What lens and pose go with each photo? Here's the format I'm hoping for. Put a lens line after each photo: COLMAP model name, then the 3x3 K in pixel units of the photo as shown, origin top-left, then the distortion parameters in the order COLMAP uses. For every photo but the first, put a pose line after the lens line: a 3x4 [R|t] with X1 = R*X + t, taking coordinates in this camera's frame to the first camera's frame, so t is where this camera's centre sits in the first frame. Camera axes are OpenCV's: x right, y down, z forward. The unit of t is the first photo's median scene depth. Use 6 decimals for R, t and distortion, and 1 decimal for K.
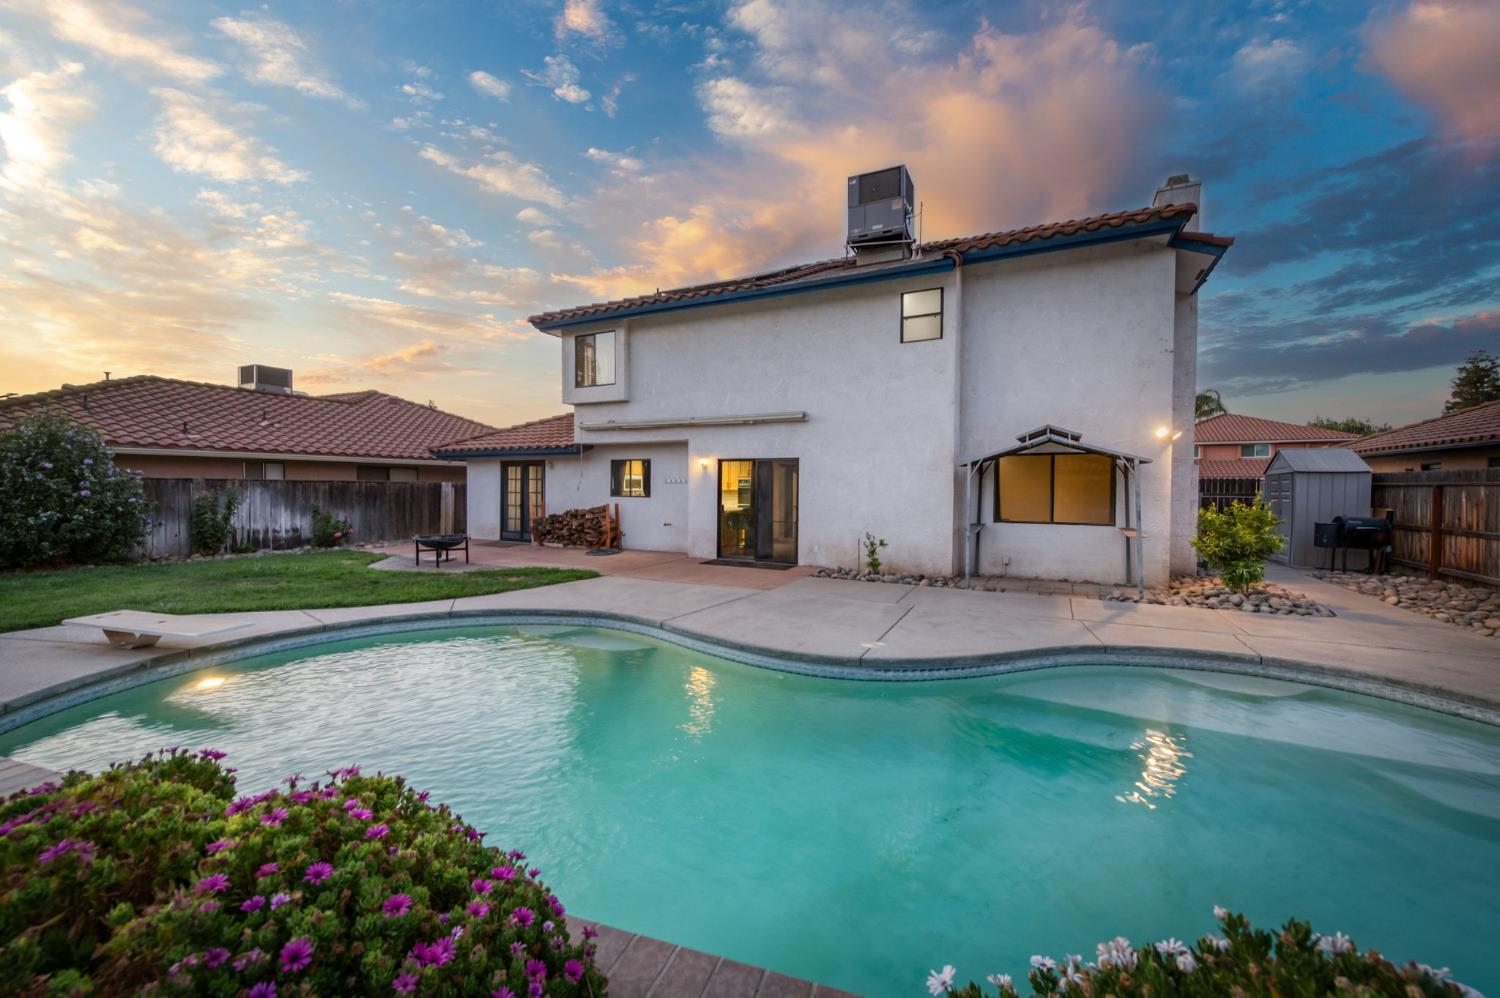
lens RADIAL K [[688.9, 0, 748.9], [0, 688.9, 492.6], [0, 0, 1]] dist [-0.011185, -0.000470]
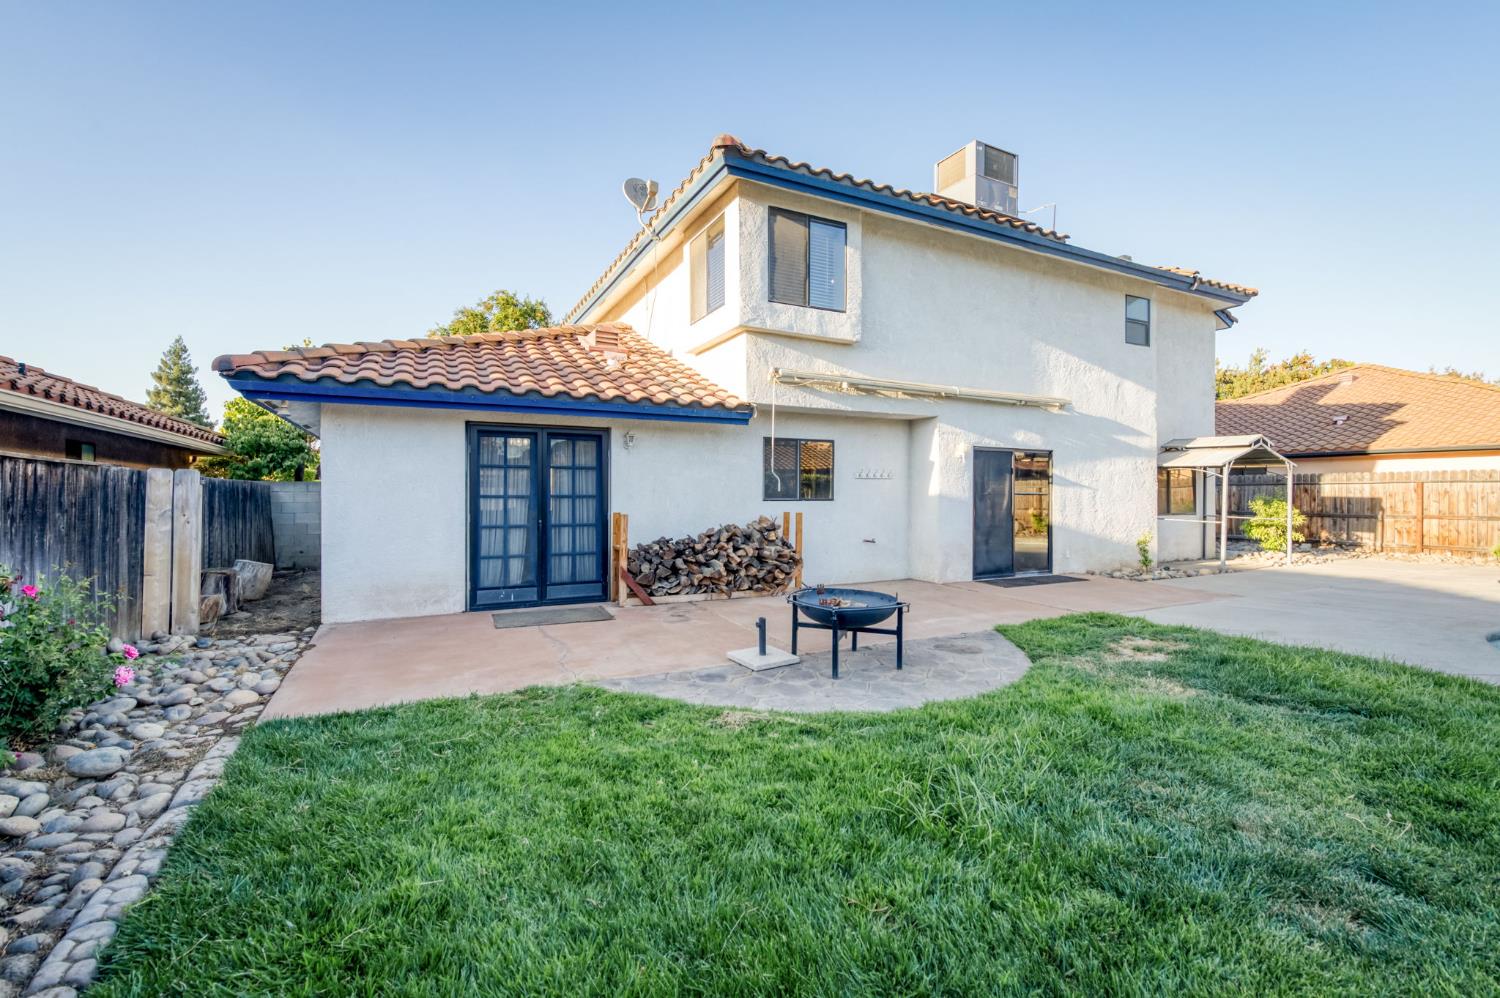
lens RADIAL K [[688.9, 0, 753.4], [0, 688.9, 499.0], [0, 0, 1]] dist [-0.011185, -0.000470]
pose [[0.524074, -0.012693, 0.851578, -0.675847], [0.011573, 0.999903, 0.007782, -0.000388], [-0.851594, 0.005777, 0.524170, 0.680158]]
